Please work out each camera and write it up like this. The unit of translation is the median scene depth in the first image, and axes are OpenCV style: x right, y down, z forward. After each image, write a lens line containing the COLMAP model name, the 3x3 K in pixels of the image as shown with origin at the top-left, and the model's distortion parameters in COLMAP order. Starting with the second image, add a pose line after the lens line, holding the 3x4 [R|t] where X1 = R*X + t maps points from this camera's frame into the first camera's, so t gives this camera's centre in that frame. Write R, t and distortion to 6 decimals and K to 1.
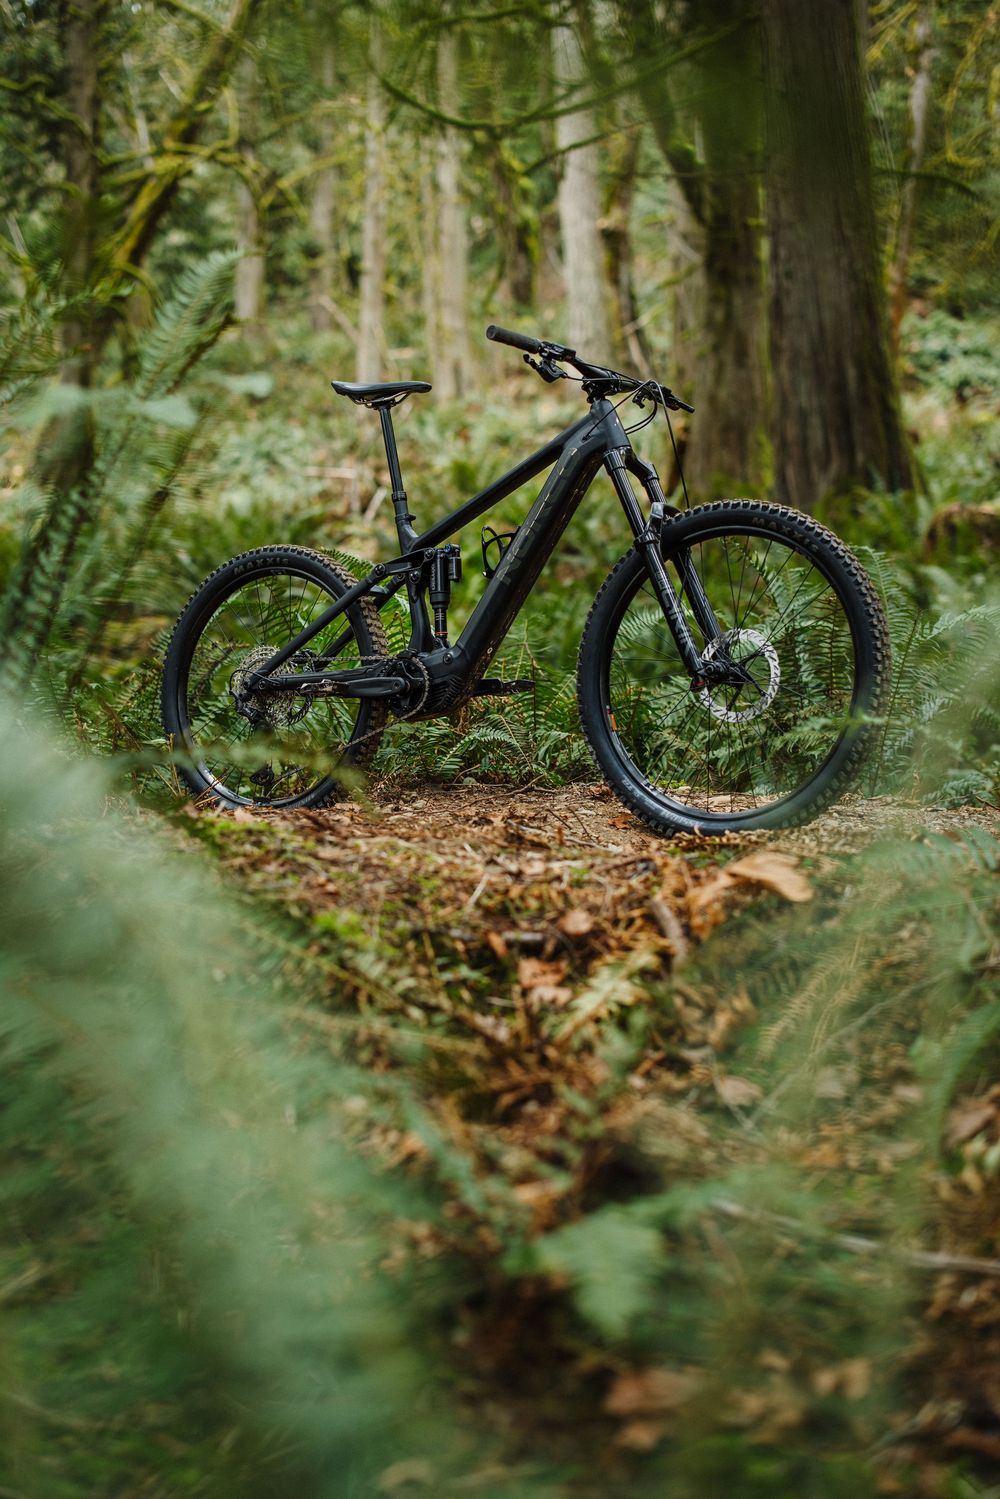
lens RADIAL K [[2551.0, 0, 500.0], [0, 2551.0, 749.5], [0, 0, 1]] dist [-0.107397, 0.037138]
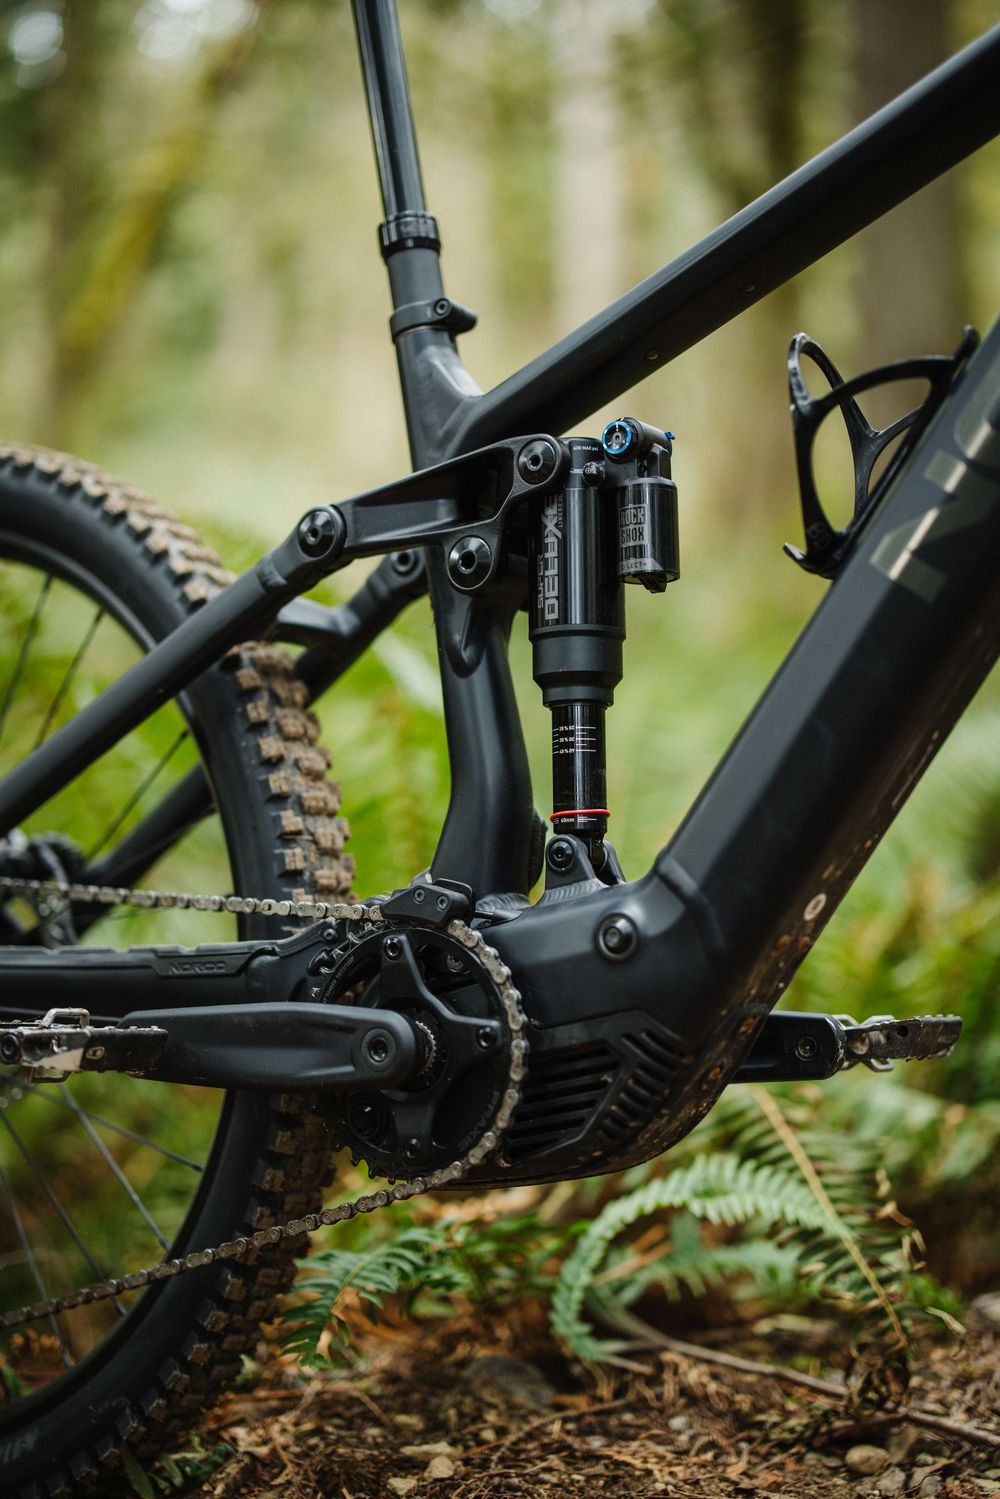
lens RADIAL K [[2551.0, 0, 500.0], [0, 2551.0, 749.5], [0, 0, 1]] dist [-0.107397, 0.037138]
pose [[0.999731, 0.023188, 0.000670, -0.030245], [-0.023166, 0.999457, -0.023417, -0.045354], [-0.001213, 0.023395, 0.999726, 0.767710]]
